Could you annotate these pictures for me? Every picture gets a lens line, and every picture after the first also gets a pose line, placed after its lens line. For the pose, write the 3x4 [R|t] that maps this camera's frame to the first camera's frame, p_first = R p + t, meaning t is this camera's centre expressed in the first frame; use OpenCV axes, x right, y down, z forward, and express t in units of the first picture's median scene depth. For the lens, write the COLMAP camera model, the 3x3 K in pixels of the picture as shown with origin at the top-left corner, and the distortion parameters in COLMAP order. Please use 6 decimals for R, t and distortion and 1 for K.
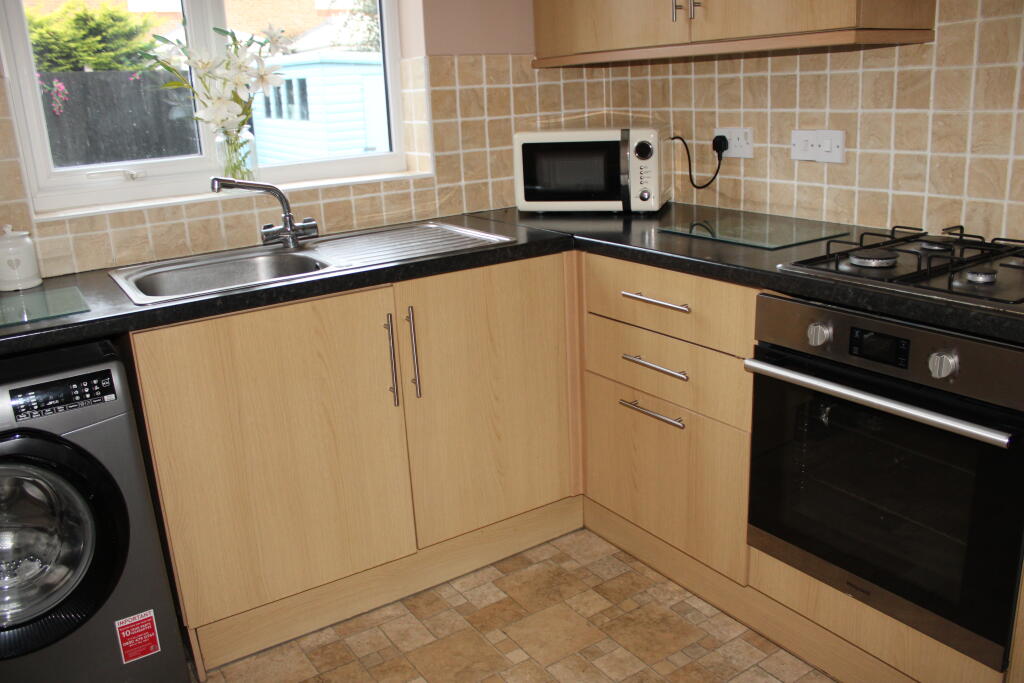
lens RADIAL K [[851.0, 0, 512.0], [0, 851.0, 341.5], [0, 0, 1]] dist [-0.164971, 0.140924]
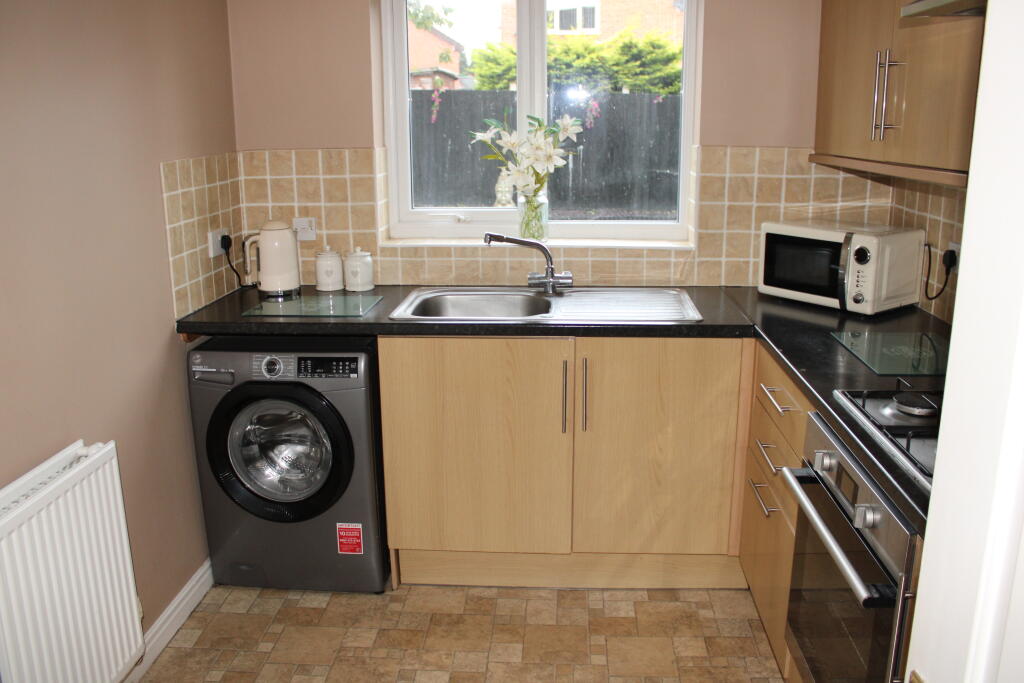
lens RADIAL K [[851.0, 0, 512.0], [0, 851.0, 341.5], [0, 0, 1]] dist [-0.164971, 0.140924]
pose [[0.800637, 0.193373, -0.567086, 0.391673], [-0.202655, 0.978102, 0.047411, -0.080606], [0.563836, 0.076964, 0.822293, -0.071591]]
